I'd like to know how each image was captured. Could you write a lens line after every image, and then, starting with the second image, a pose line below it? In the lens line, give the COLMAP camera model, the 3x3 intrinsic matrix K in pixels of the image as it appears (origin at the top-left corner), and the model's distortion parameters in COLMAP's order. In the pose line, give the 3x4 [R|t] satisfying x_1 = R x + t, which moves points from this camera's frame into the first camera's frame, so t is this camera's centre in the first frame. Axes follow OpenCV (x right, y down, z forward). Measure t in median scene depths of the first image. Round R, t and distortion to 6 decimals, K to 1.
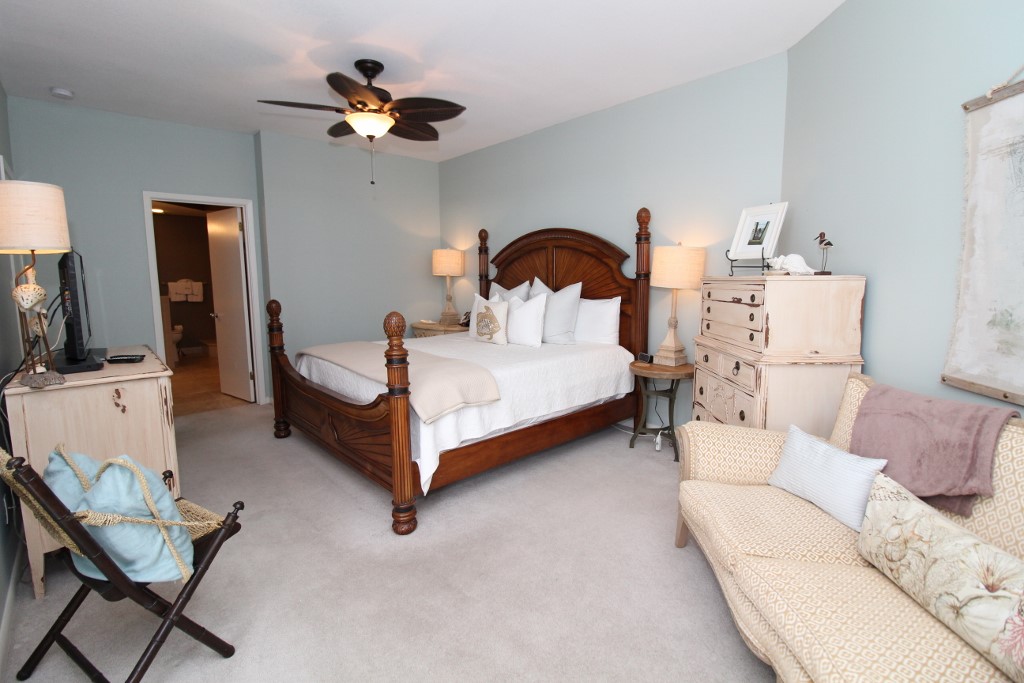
lens RADIAL K [[471.1, 0, 513.2], [0, 471.1, 337.7], [0, 0, 1]] dist [-0.012955, -0.004406]
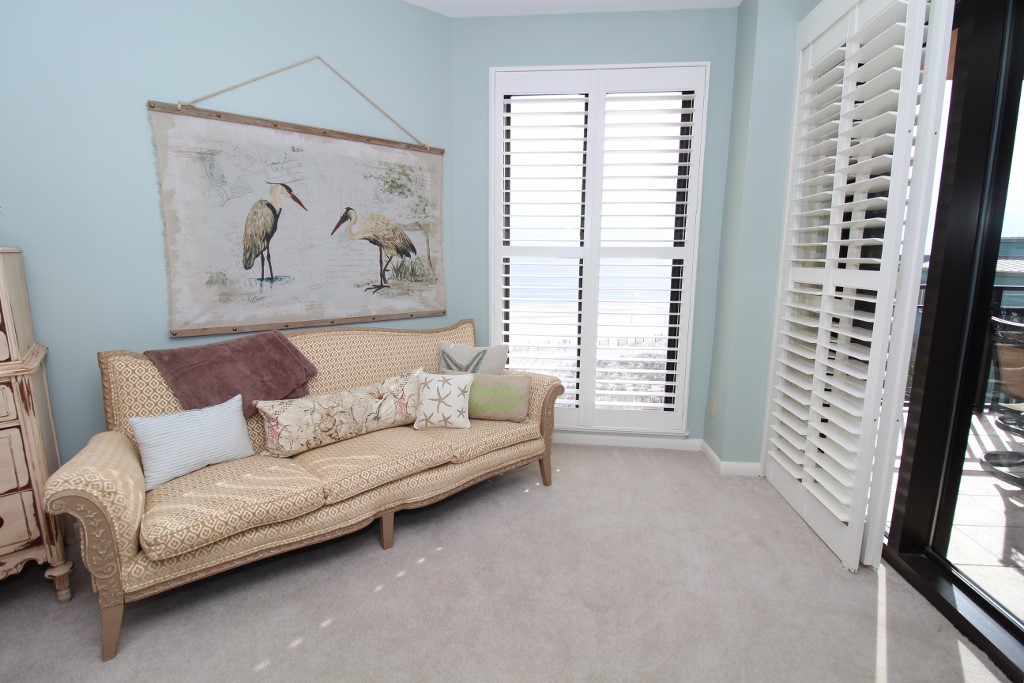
lens RADIAL K [[471.1, 0, 515.4], [0, 471.1, 331.9], [0, 0, 1]] dist [-0.012955, -0.004406]
pose [[-0.663520, -0.121484, 0.738229, -0.423646], [0.092186, 0.965934, 0.241813, -0.096670], [-0.742457, 0.228502, -0.629718, 0.835878]]
